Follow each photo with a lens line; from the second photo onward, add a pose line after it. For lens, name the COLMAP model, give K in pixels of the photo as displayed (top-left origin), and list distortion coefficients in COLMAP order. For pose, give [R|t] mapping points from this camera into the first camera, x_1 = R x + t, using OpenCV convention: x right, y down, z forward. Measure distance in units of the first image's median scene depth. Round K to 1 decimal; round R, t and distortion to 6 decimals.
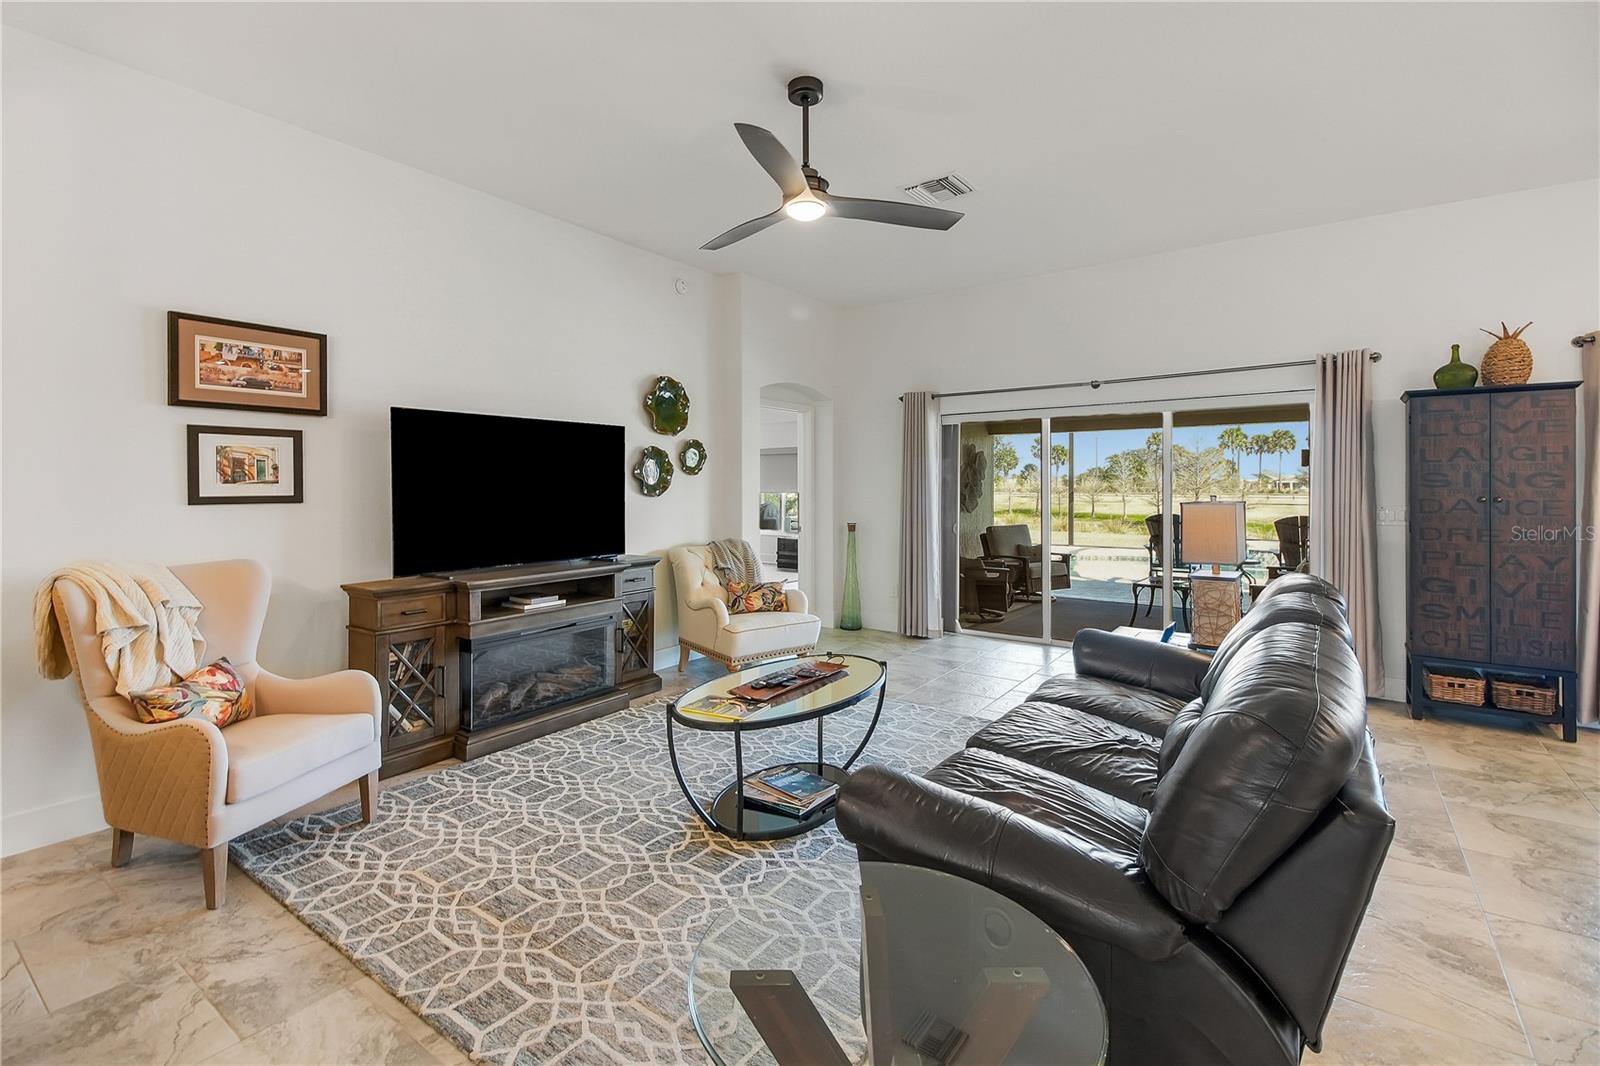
lens RADIAL K [[702.4, 0, 775.2], [0, 702.4, 504.3], [0, 0, 1]] dist [0.046722, -0.022472]
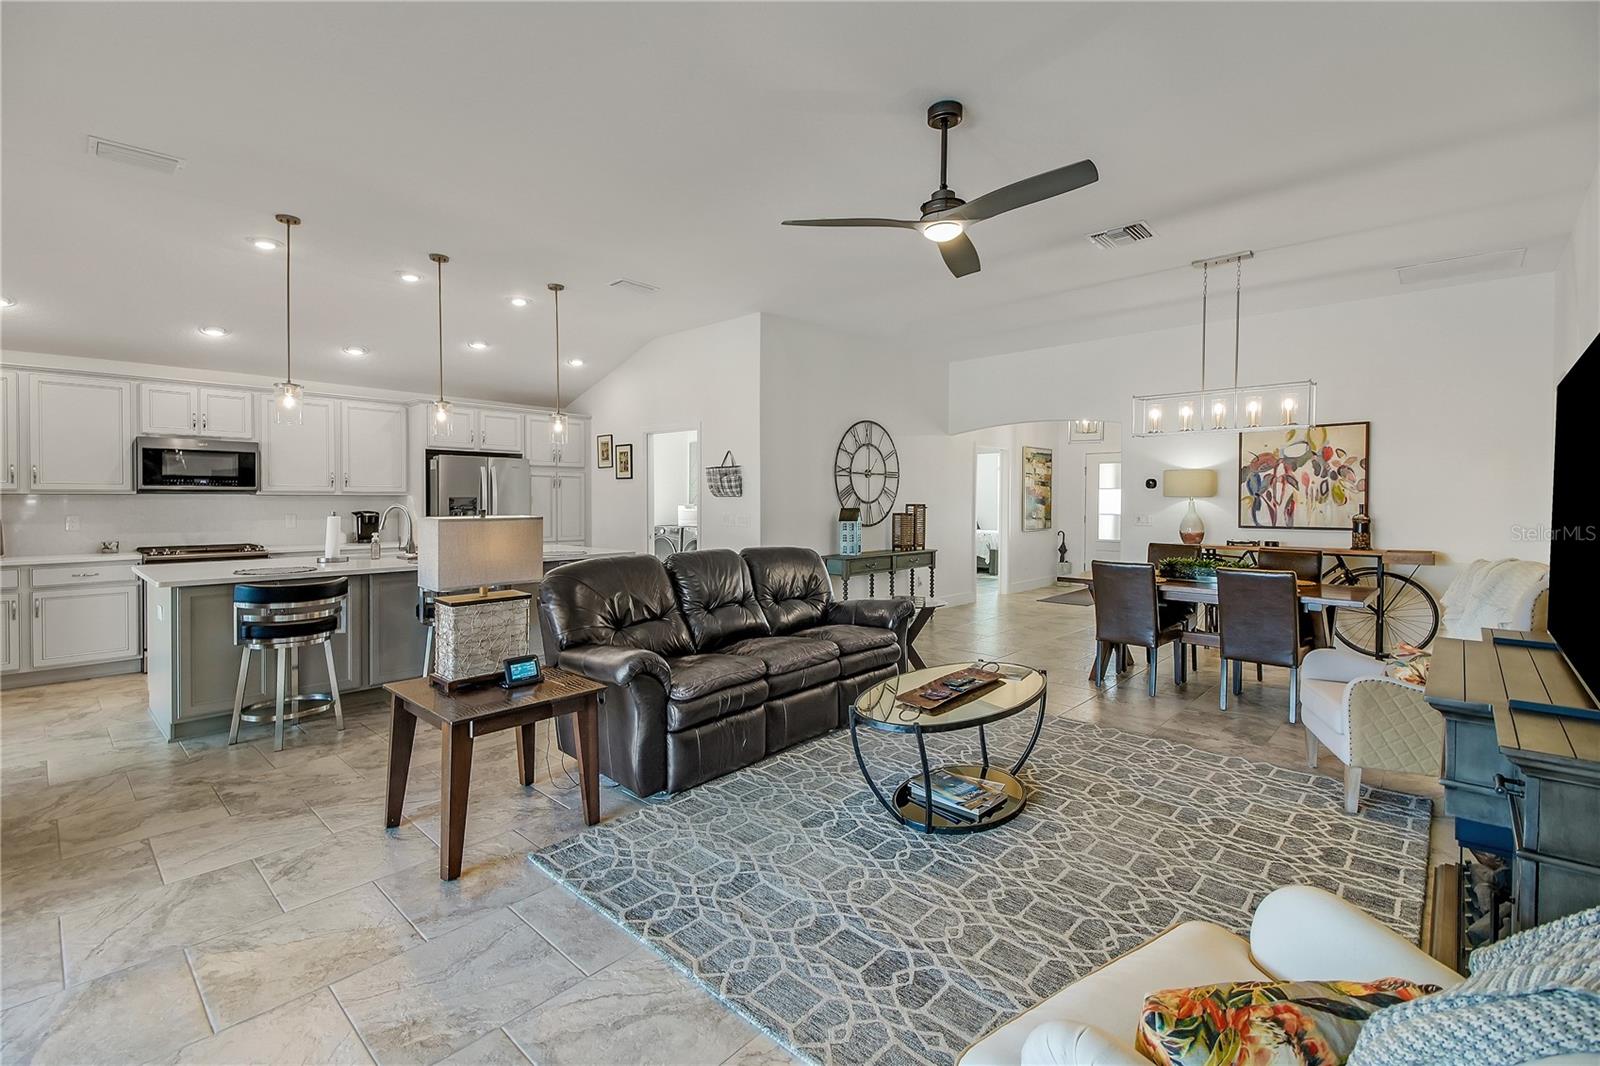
lens RADIAL K [[707.4, 0, 796.0], [0, 707.4, 502.0], [0, 0, 1]] dist [0.050784, -0.024883]
pose [[-0.995426, -0.001012, 0.095532, 0.157471], [0.001560, 0.999638, 0.026845, -0.052465], [-0.095524, 0.026871, -0.995064, 2.095175]]
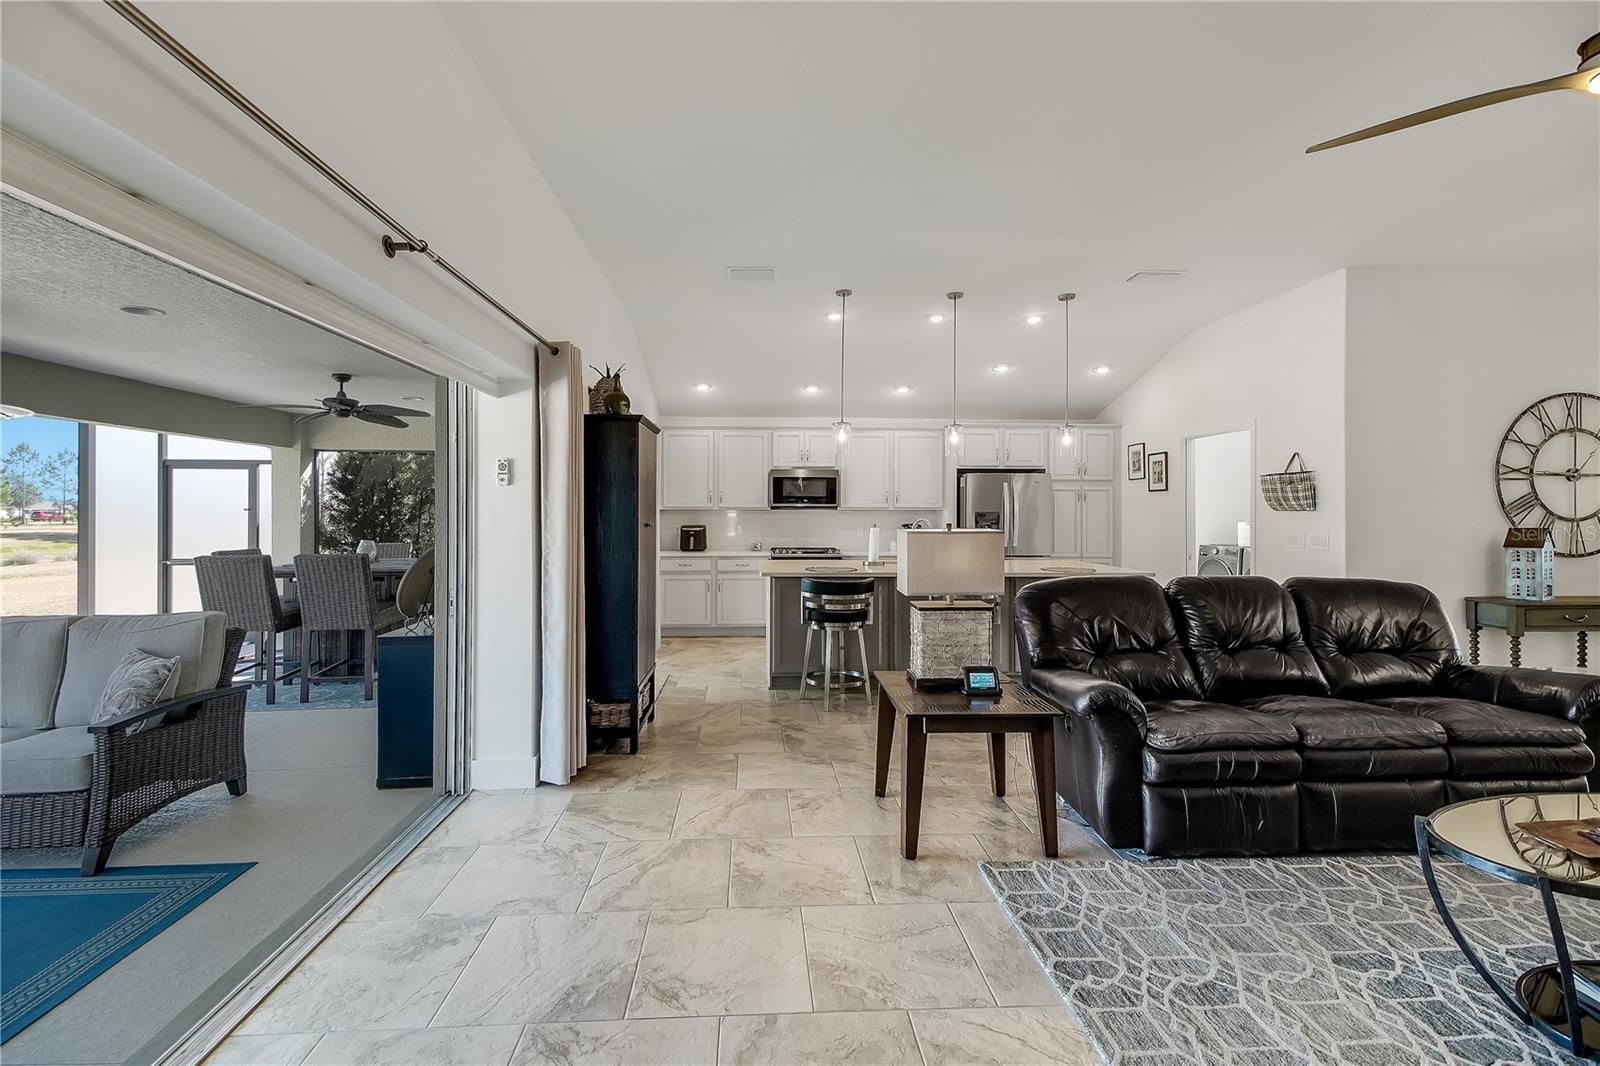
lens RADIAL K [[702.4, 0, 775.2], [0, 702.4, 504.3], [0, 0, 1]] dist [0.046722, -0.022472]
pose [[-0.637888, 0.008634, 0.770081, 0.038253], [0.015818, 0.999873, 0.001892, -0.049934], [-0.769967, 0.013388, -0.637943, 2.015855]]
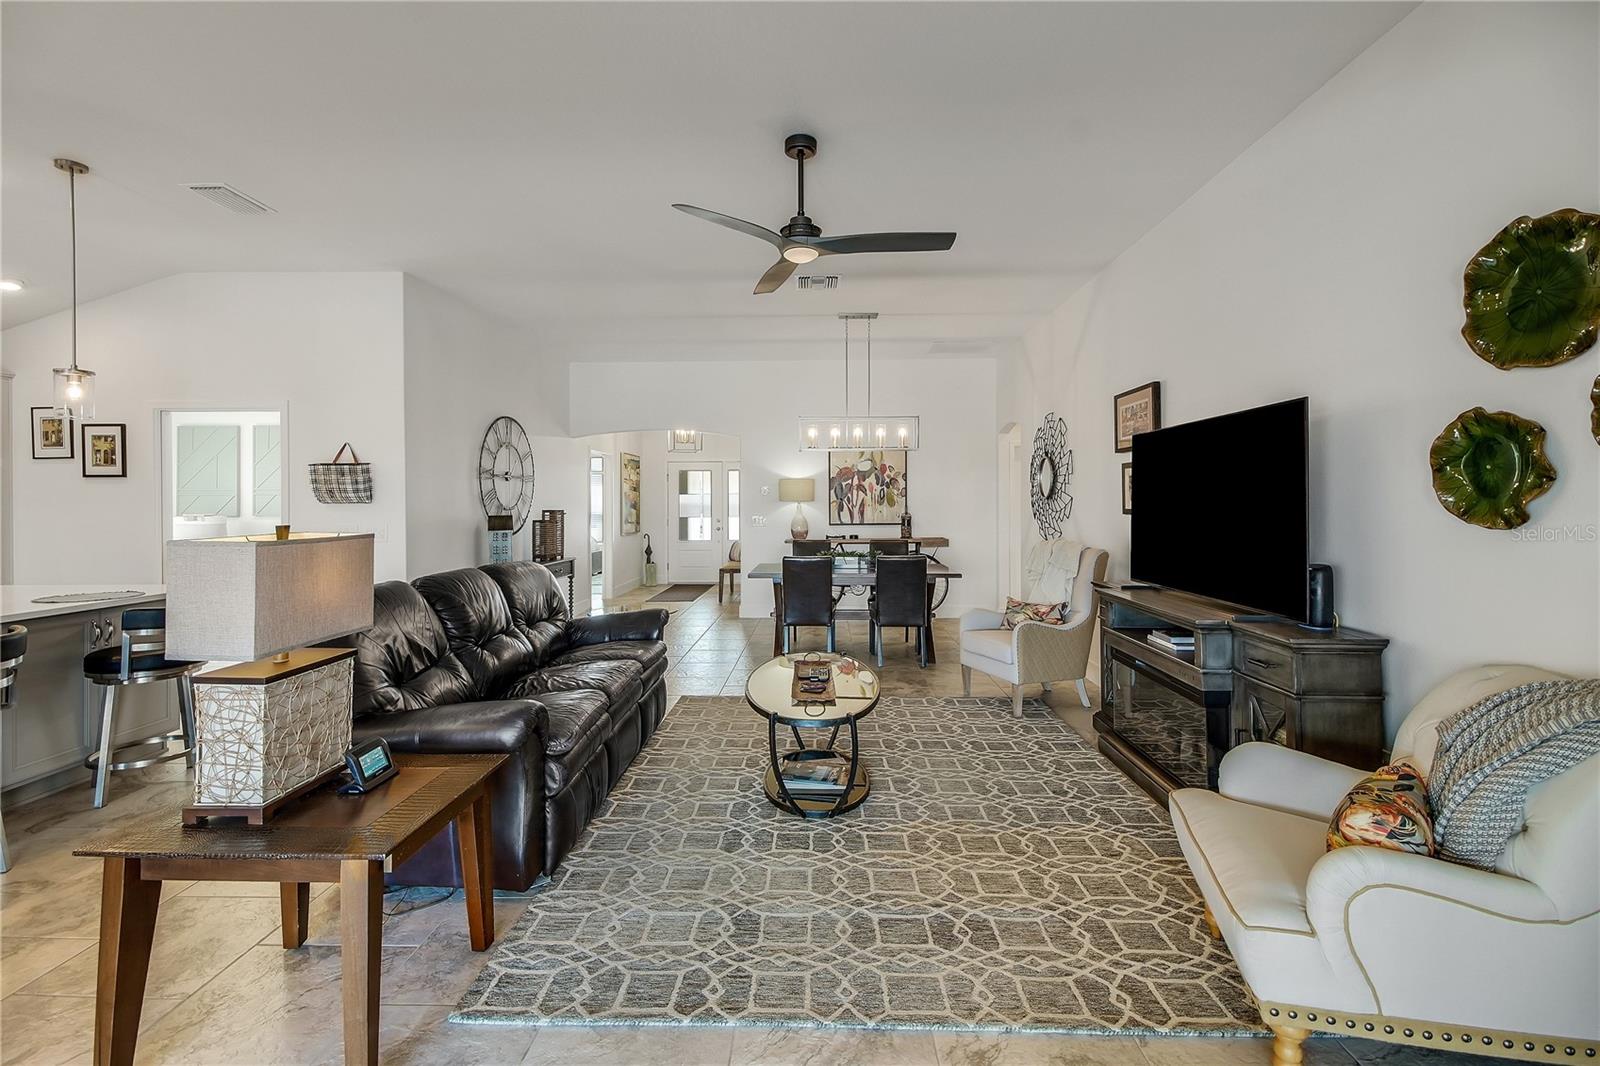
lens RADIAL K [[702.6, 0, 809.0], [0, 702.6, 495.5], [0, 0, 1]] dist [0.026655, -0.000094]
pose [[-0.809207, -0.000746, -0.587523, 0.695364], [-0.006981, 0.999941, 0.008345, -0.050332], [0.587482, 0.010854, -0.809165, 1.926693]]
